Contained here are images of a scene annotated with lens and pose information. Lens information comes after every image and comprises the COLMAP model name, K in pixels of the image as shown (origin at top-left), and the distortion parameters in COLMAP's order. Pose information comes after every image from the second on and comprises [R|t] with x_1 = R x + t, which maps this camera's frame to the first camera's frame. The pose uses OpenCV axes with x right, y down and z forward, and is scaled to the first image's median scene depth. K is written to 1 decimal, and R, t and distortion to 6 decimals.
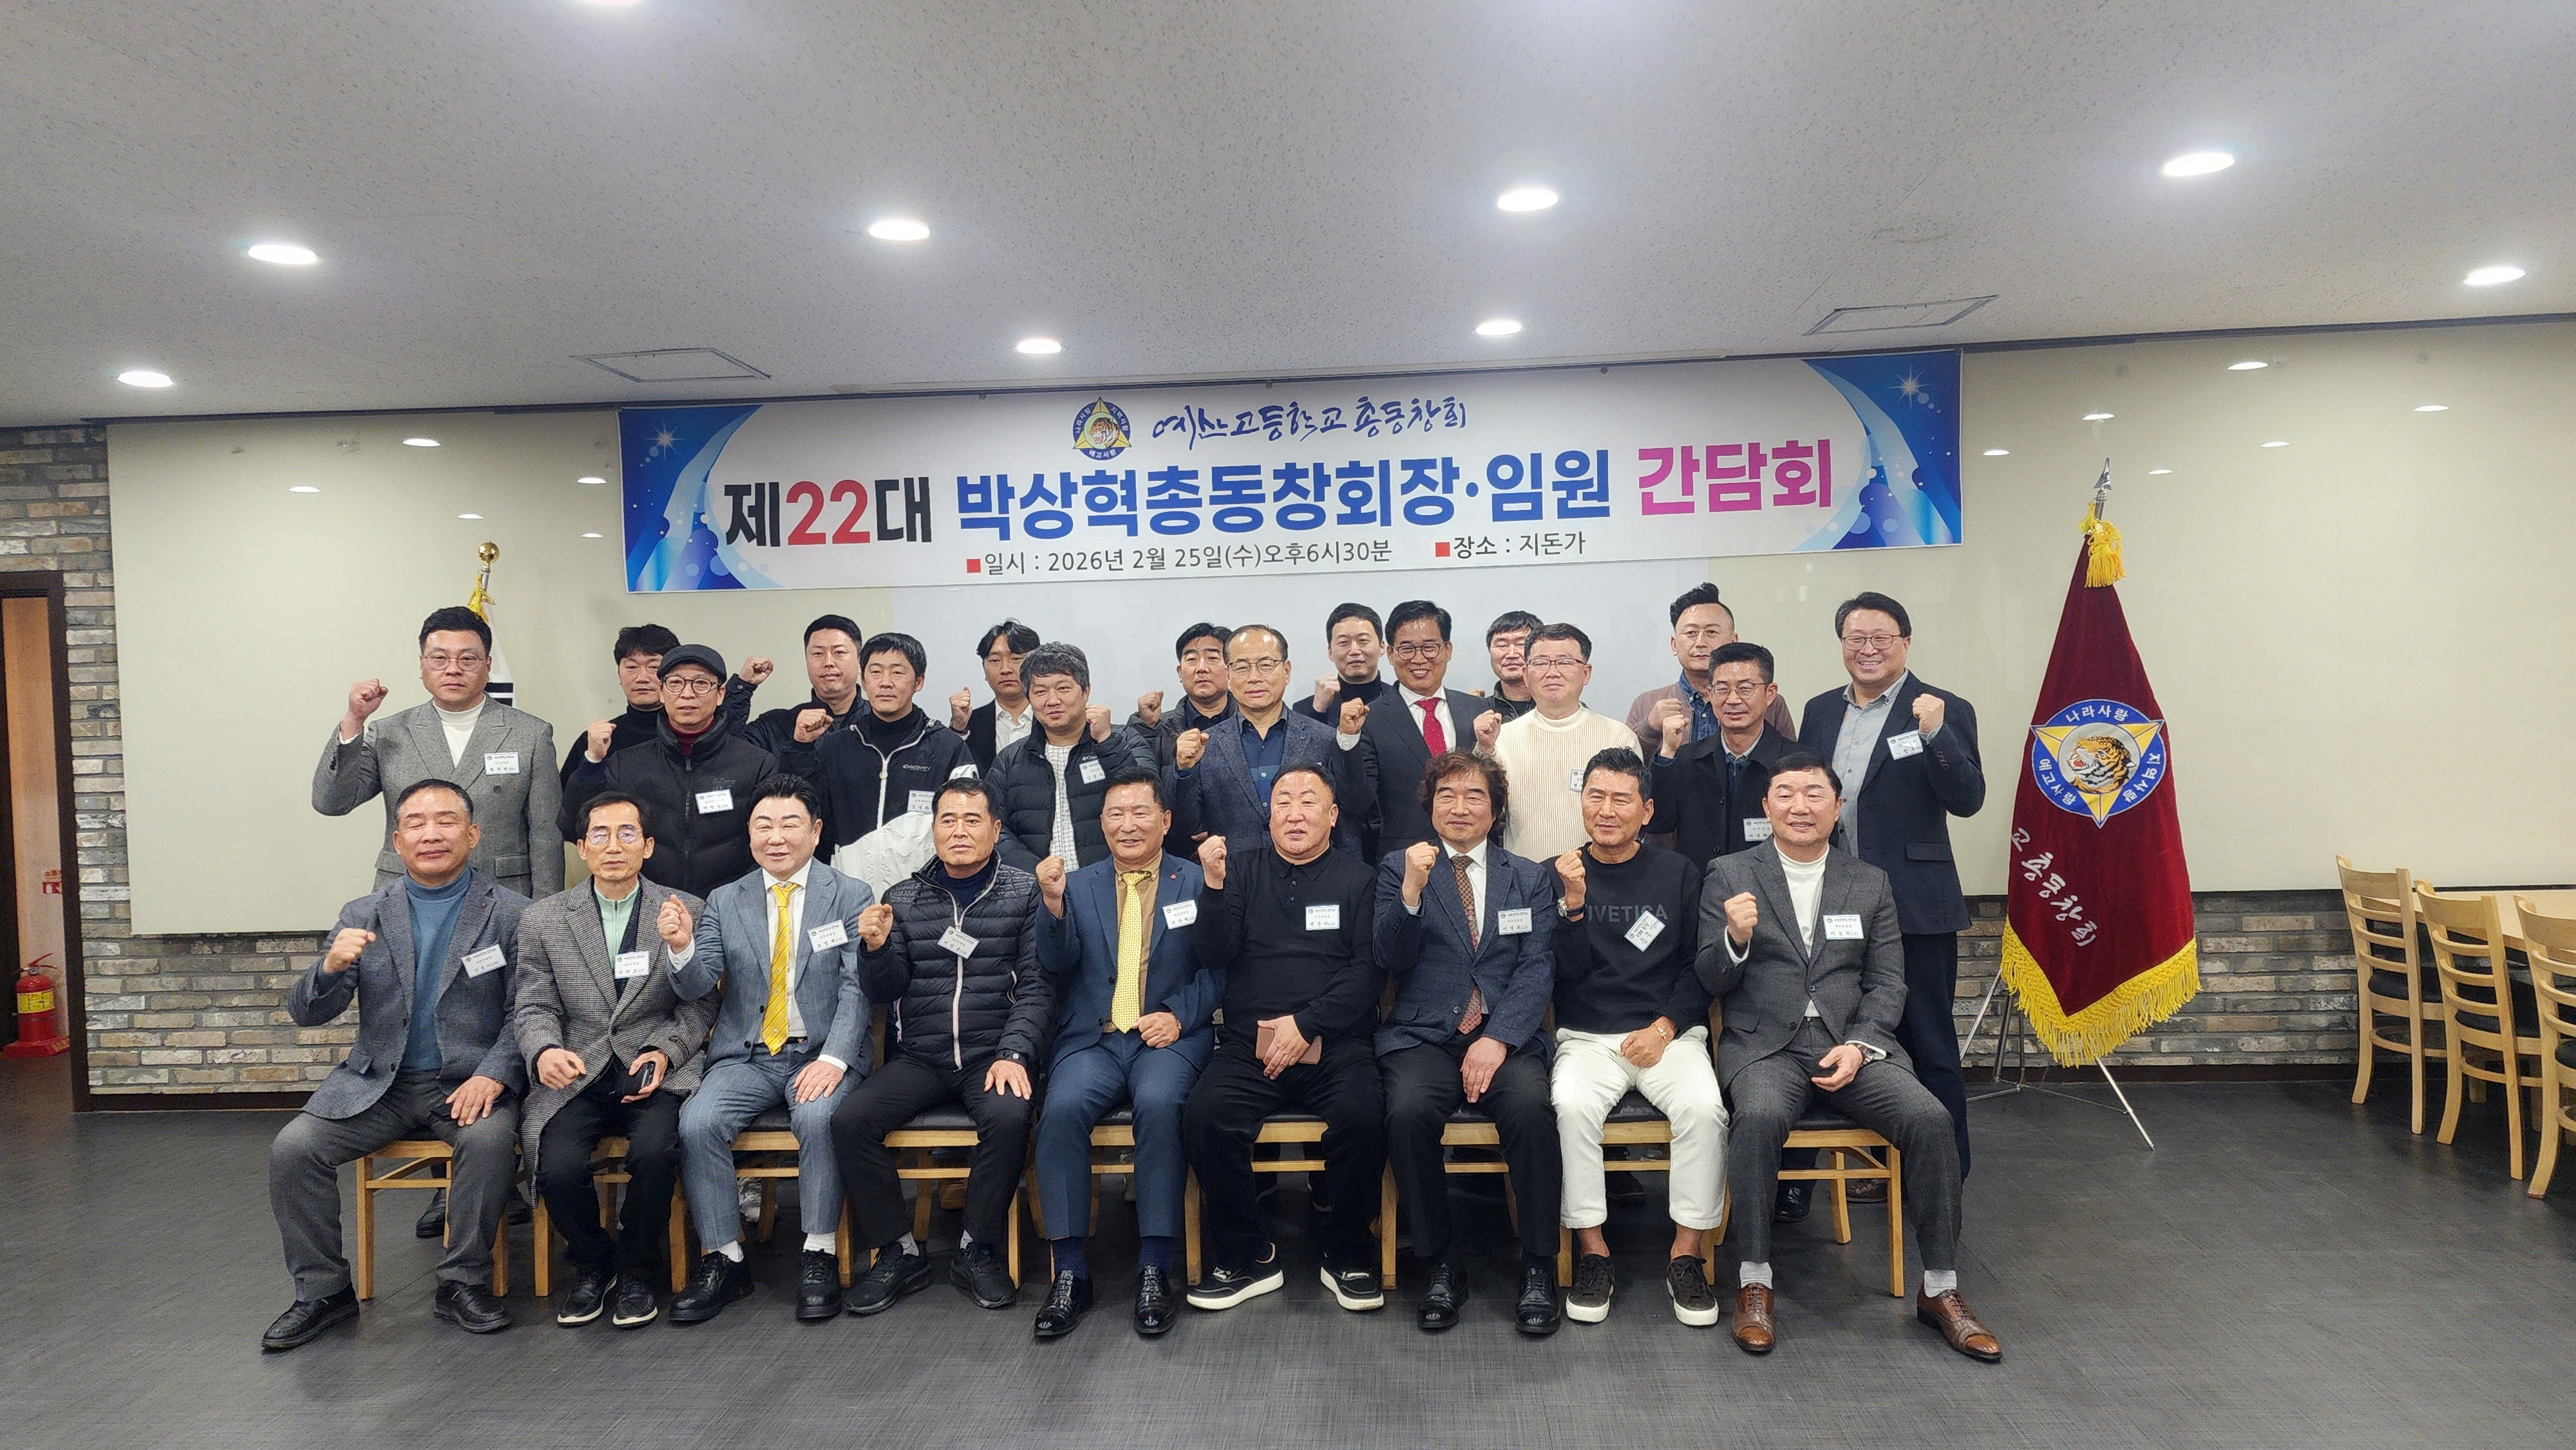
lens RADIAL K [[1720.2, 0, 1306.9], [0, 1720.2, 736.1], [0, 0, 1]] dist [0.098869, -0.093495]
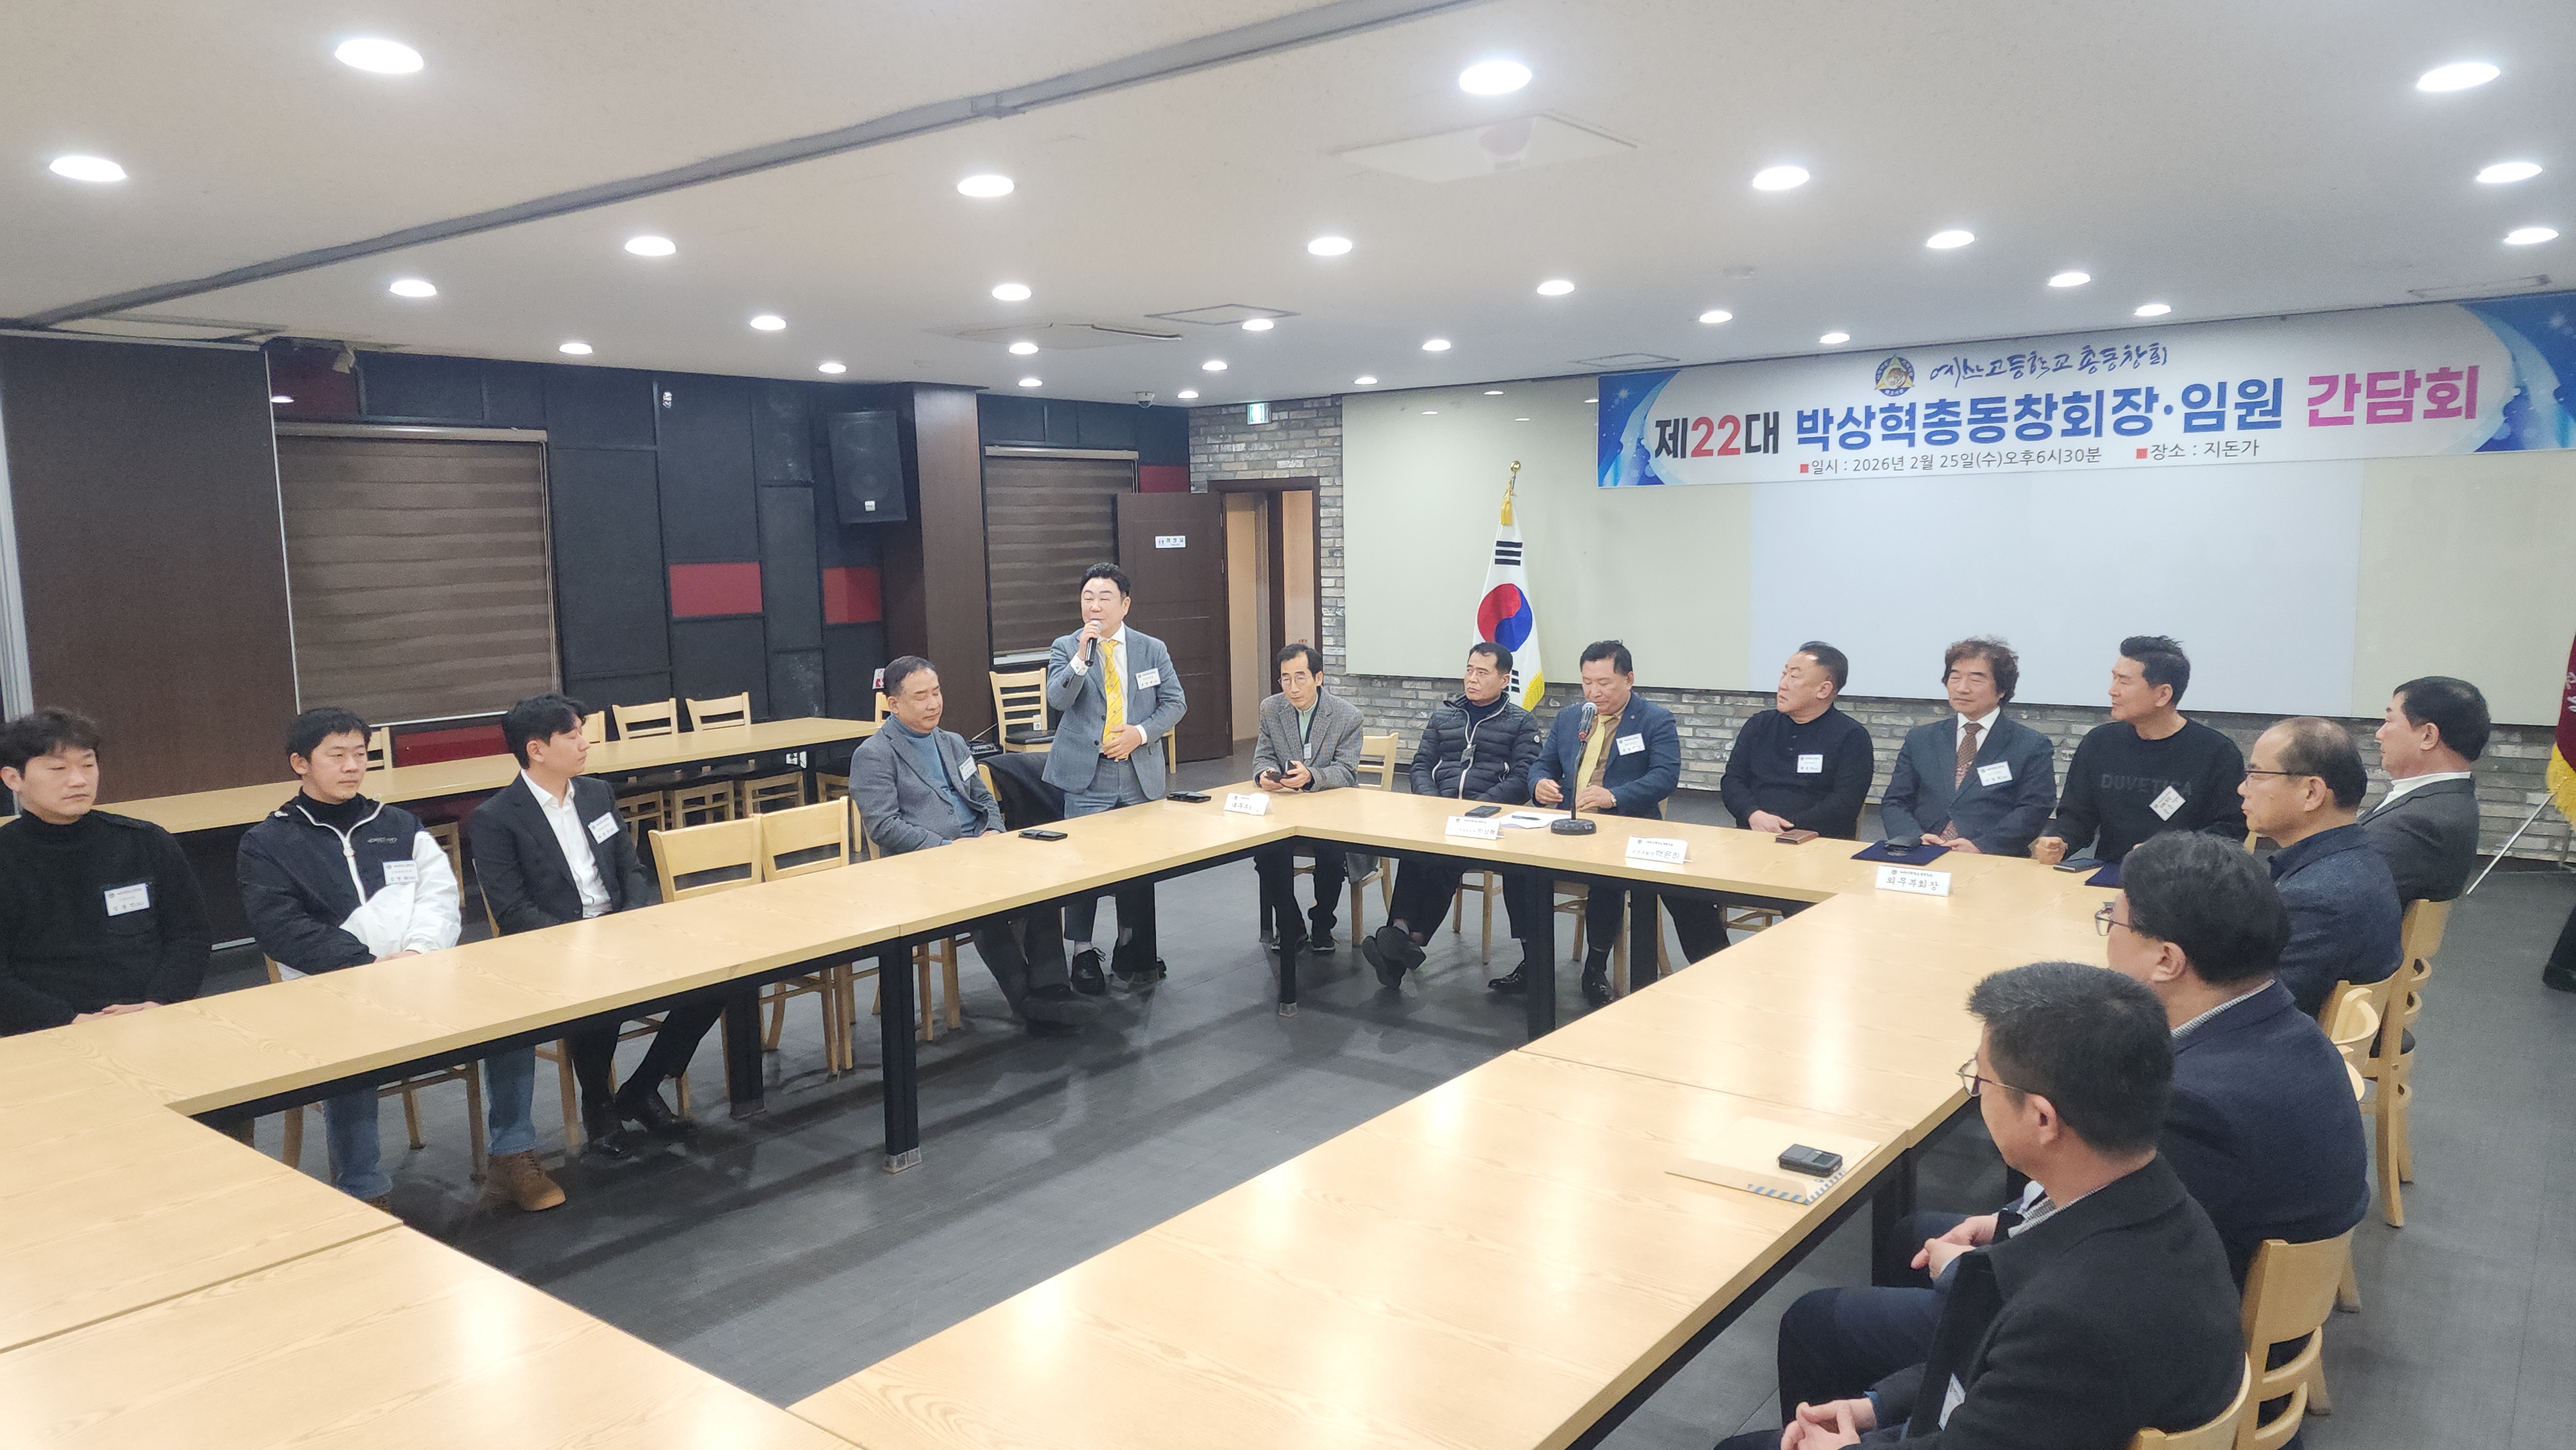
lens RADIAL K [[1720.2, 0, 1246.4], [0, 1720.2, 721.5], [0, 0, 1]] dist [0.098869, -0.093495]
pose [[0.817241, 0.076525, -0.571193, 0.314508], [-0.022998, 0.994686, 0.100356, -0.018338], [0.575837, -0.068879, 0.814658, -0.589729]]
